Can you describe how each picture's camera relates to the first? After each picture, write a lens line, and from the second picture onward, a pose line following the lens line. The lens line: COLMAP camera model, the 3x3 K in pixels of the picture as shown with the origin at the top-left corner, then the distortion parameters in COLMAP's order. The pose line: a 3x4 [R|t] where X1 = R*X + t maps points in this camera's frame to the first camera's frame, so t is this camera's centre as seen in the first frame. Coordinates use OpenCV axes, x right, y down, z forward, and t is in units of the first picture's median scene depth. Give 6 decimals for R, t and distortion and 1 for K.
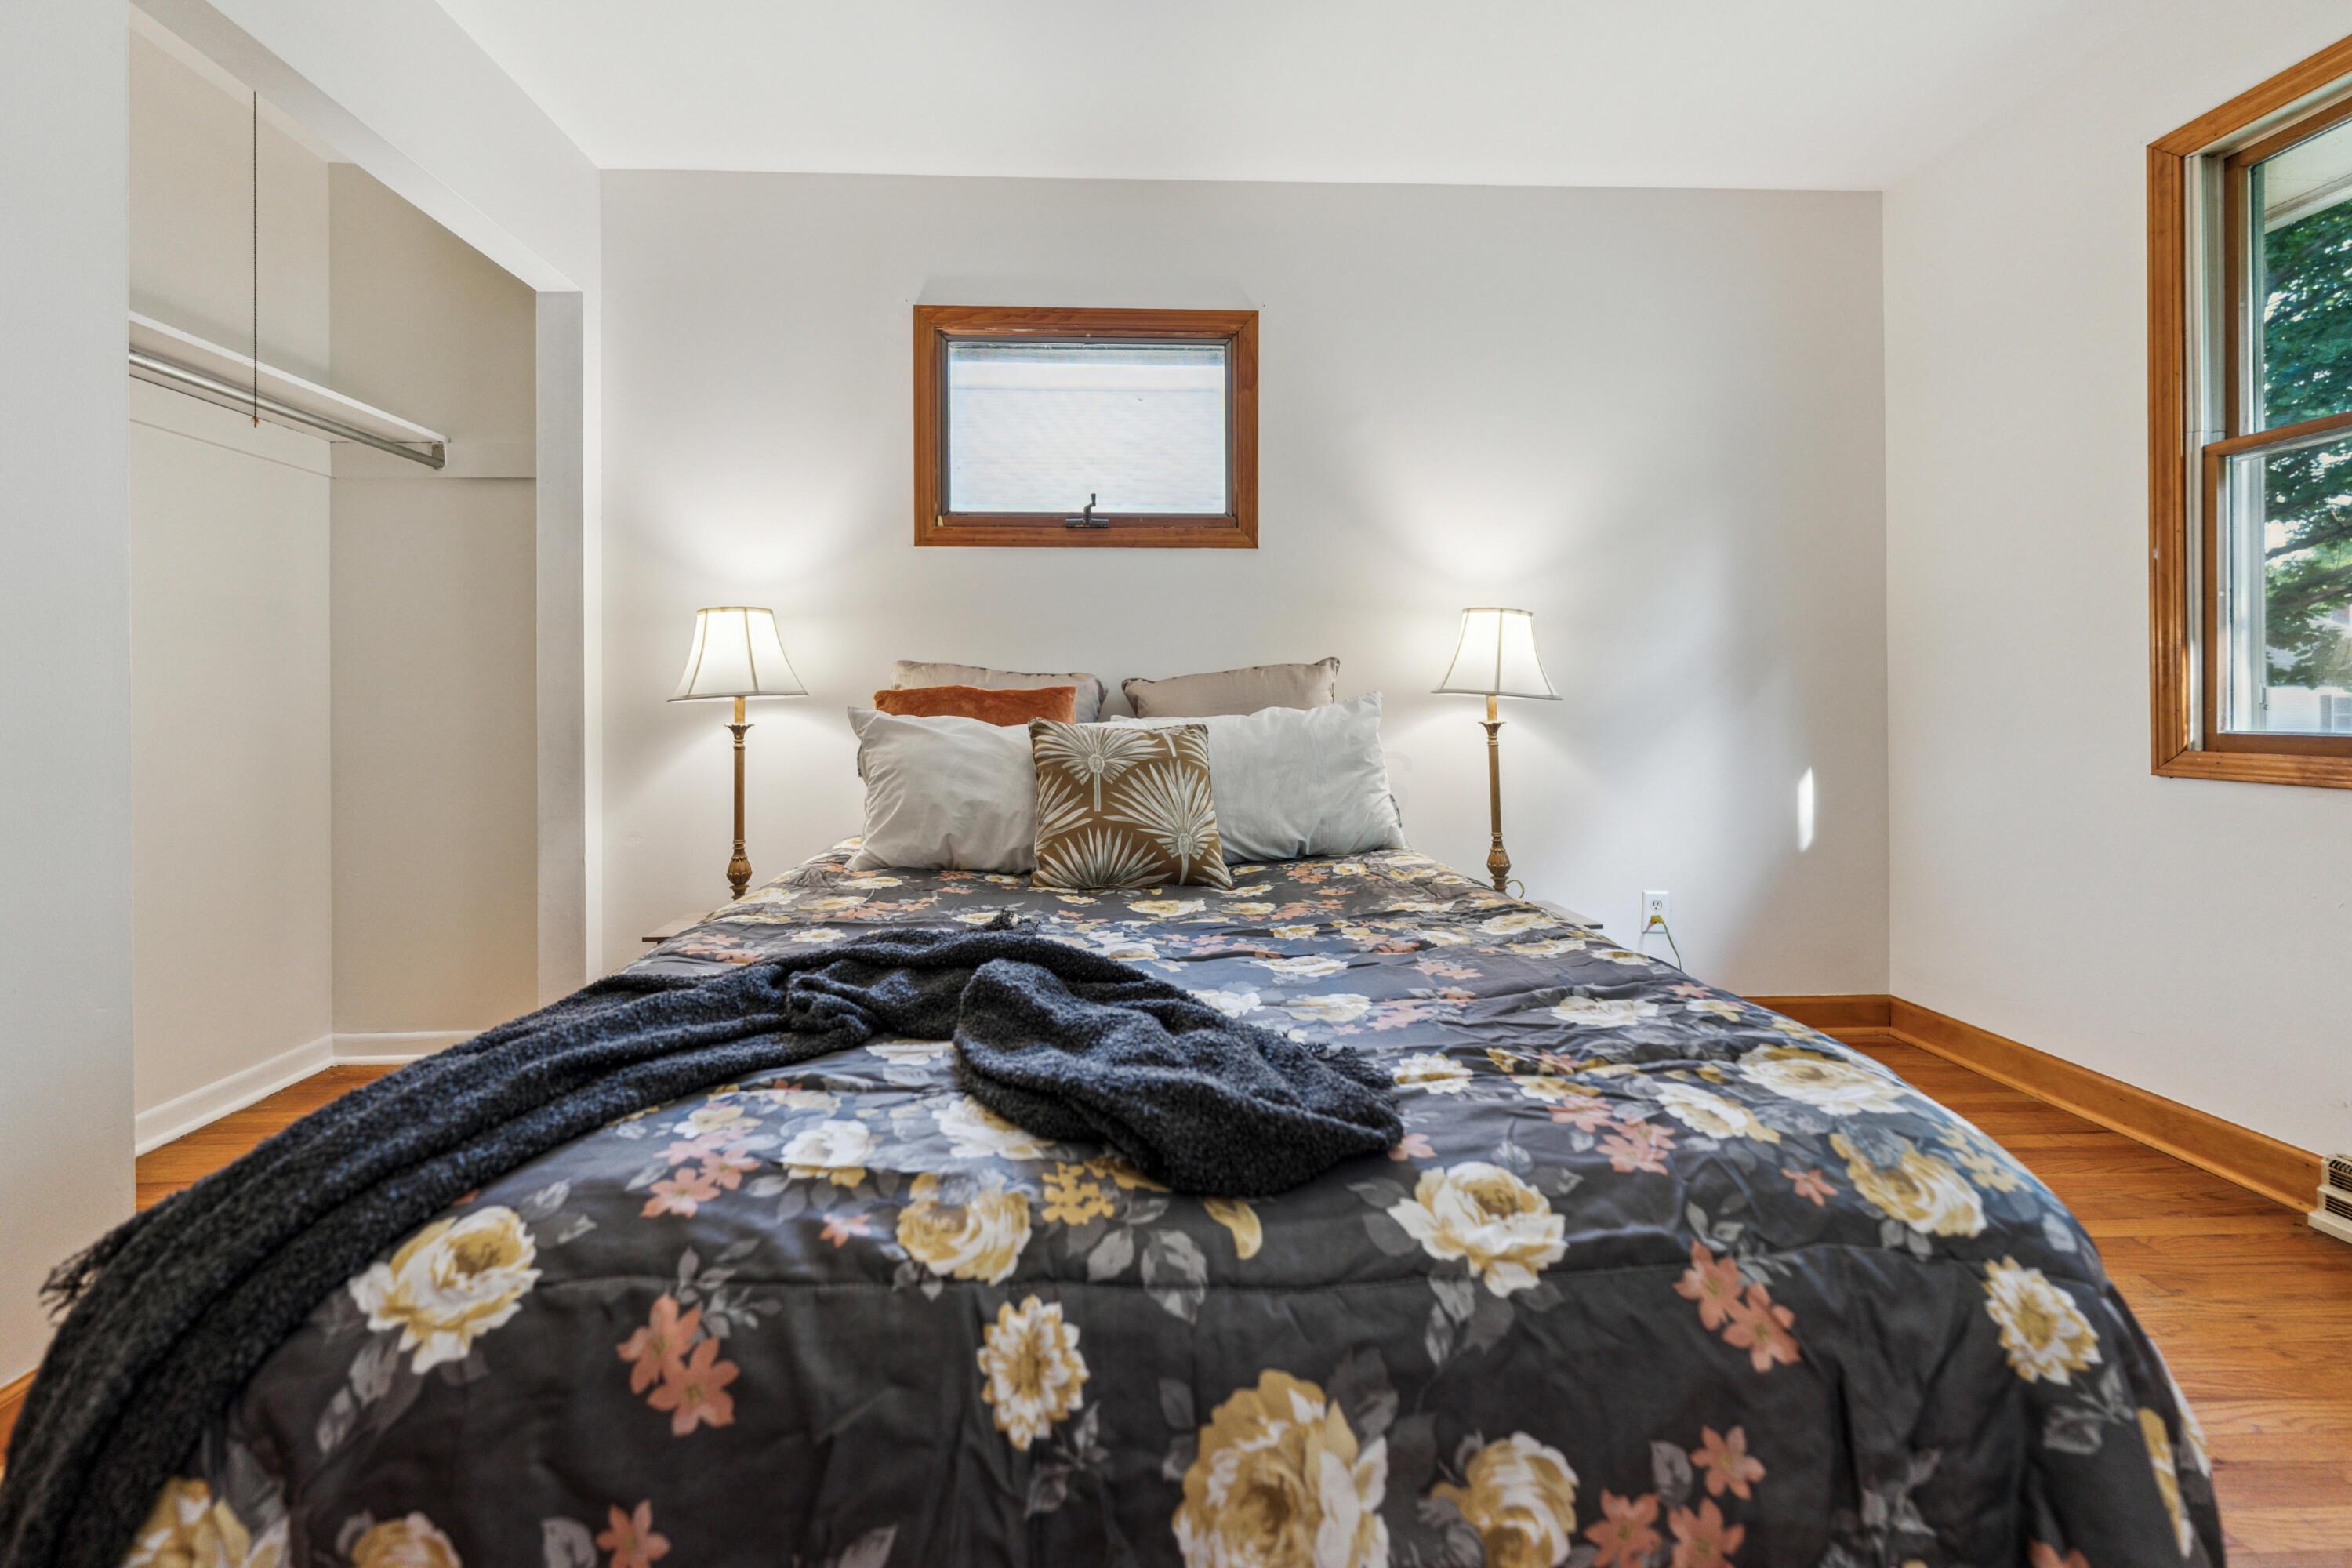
lens RADIAL K [[958.2, 0, 1158.7], [0, 958.2, 697.9], [0, 0, 1]] dist [0.001827, -0.000668]
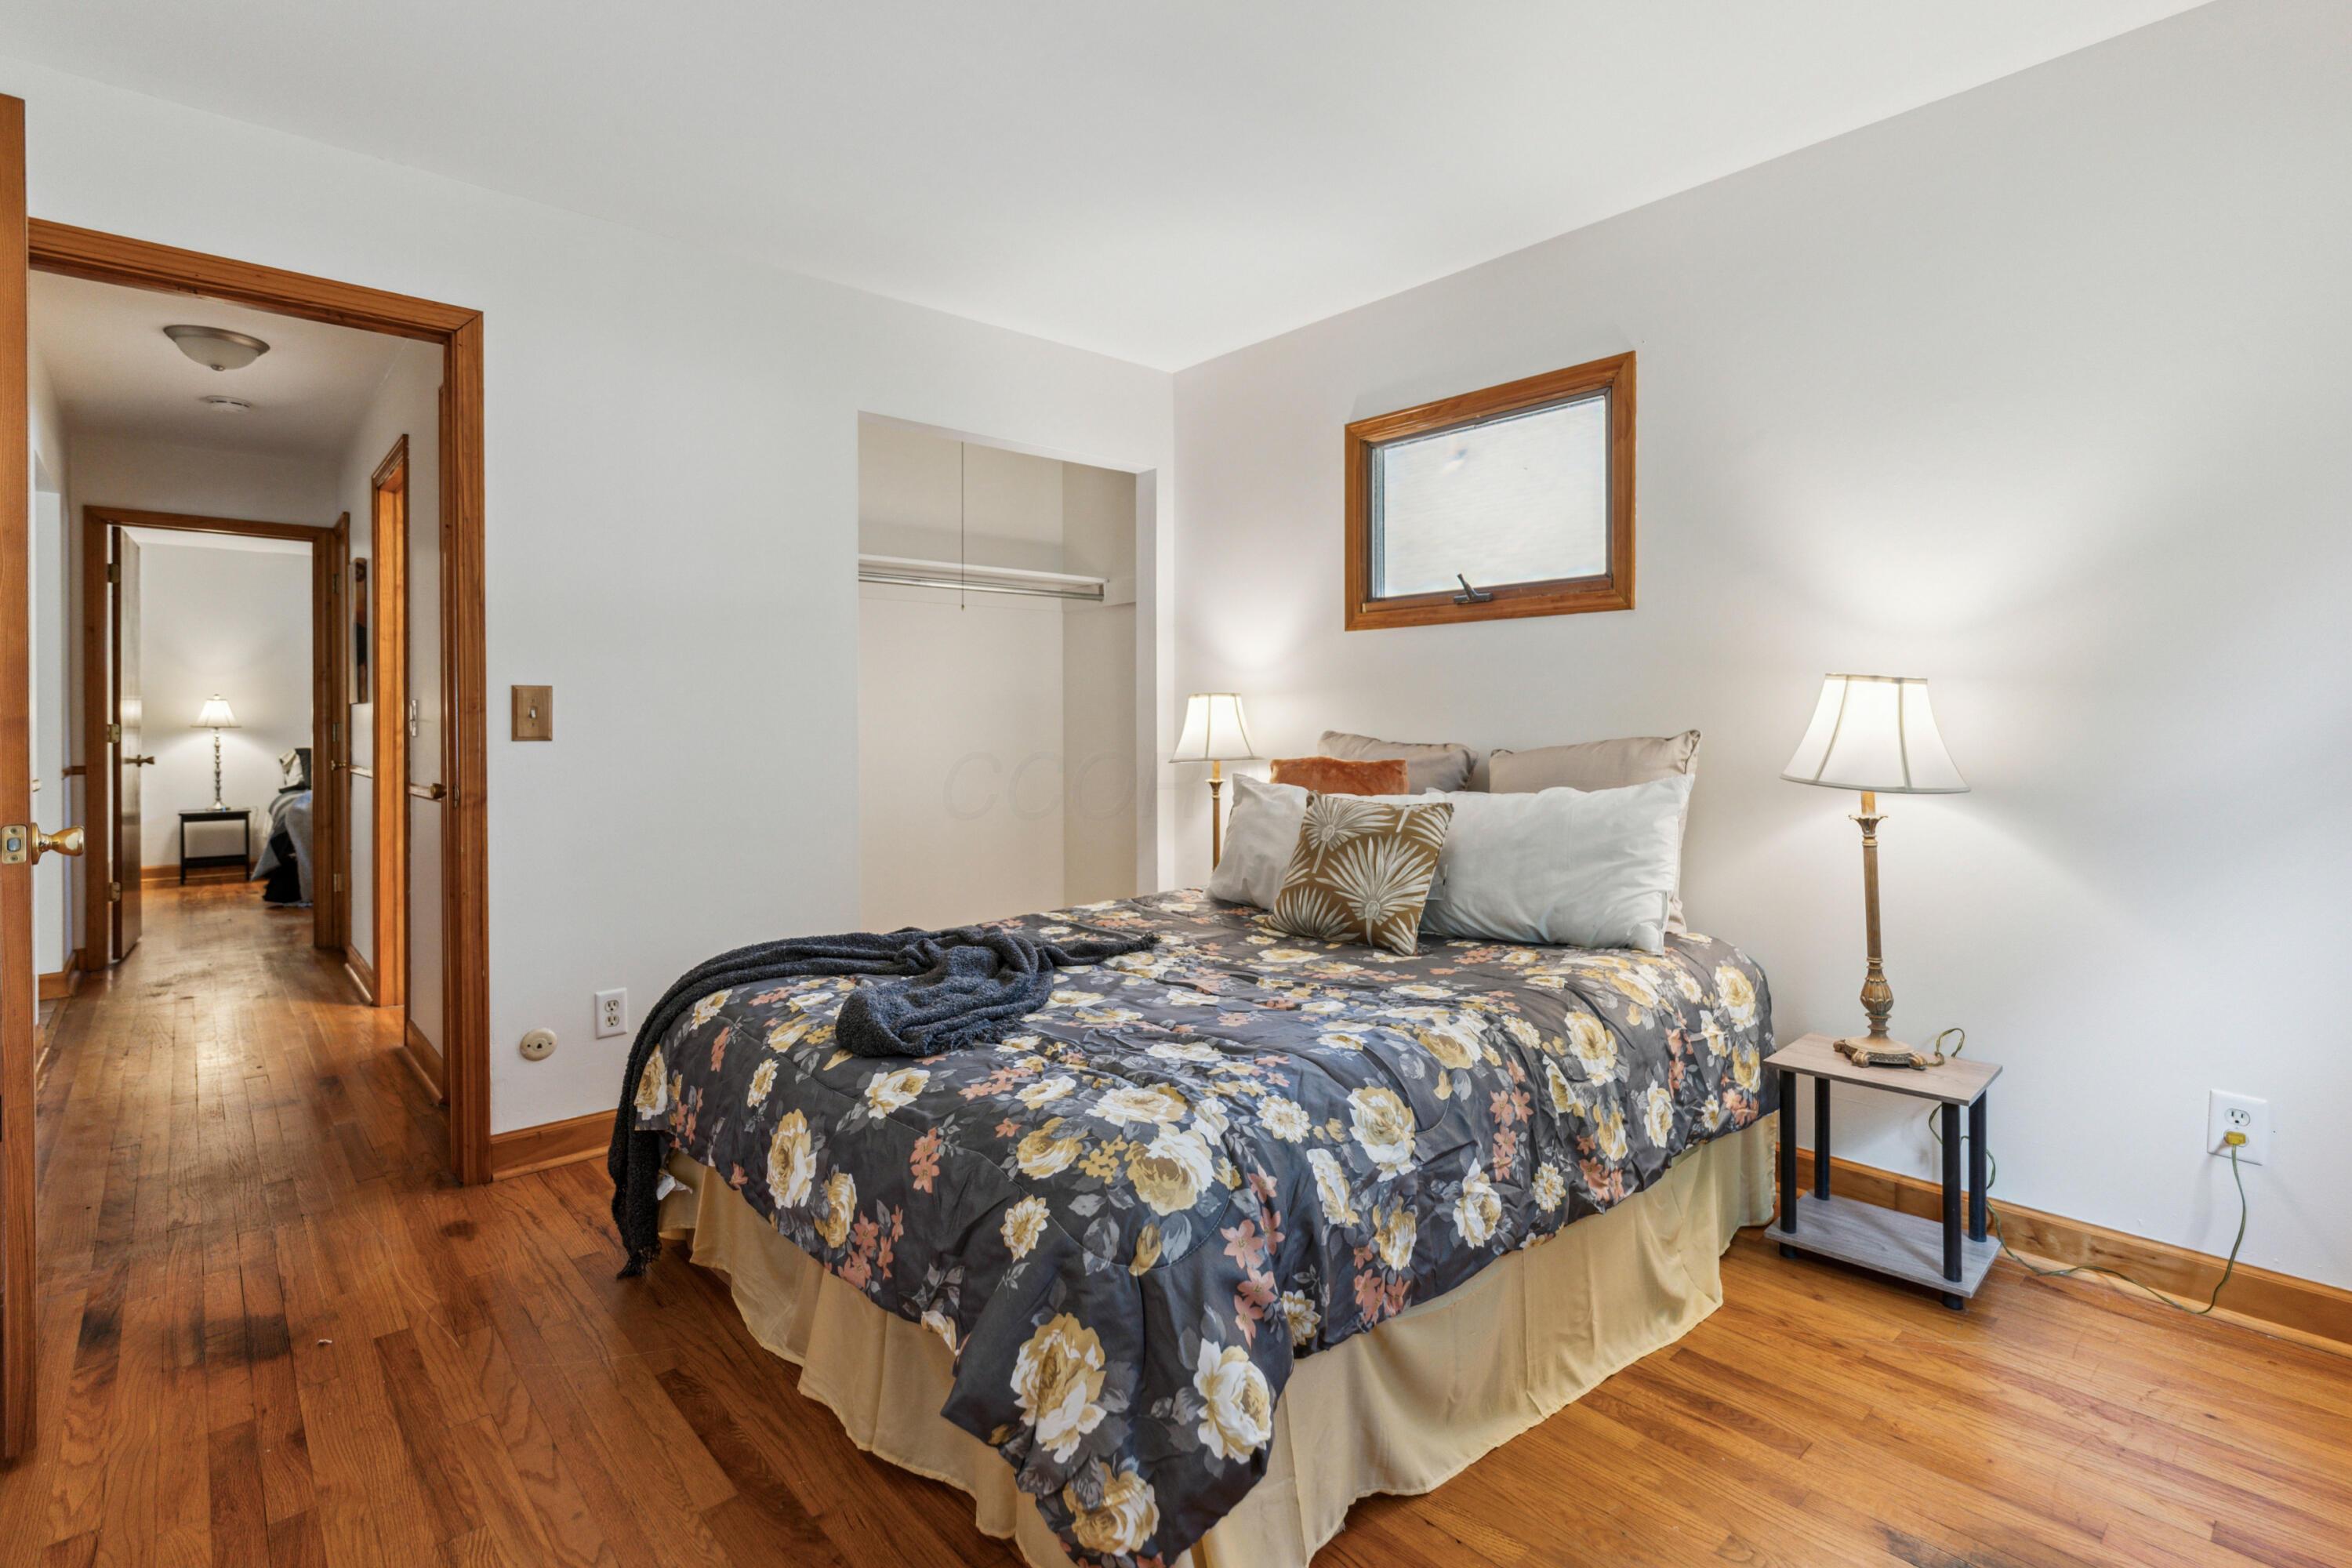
lens RADIAL K [[1109.6, 0, 1217.6], [0, 1109.6, 709.2], [0, 0, 1]] dist [-0.000226, -0.000620]
pose [[0.650620, -0.005985, -0.759380, 0.813304], [0.007782, 0.999969, -0.001214, -0.076947], [0.759364, -0.005120, 0.650646, 0.003377]]
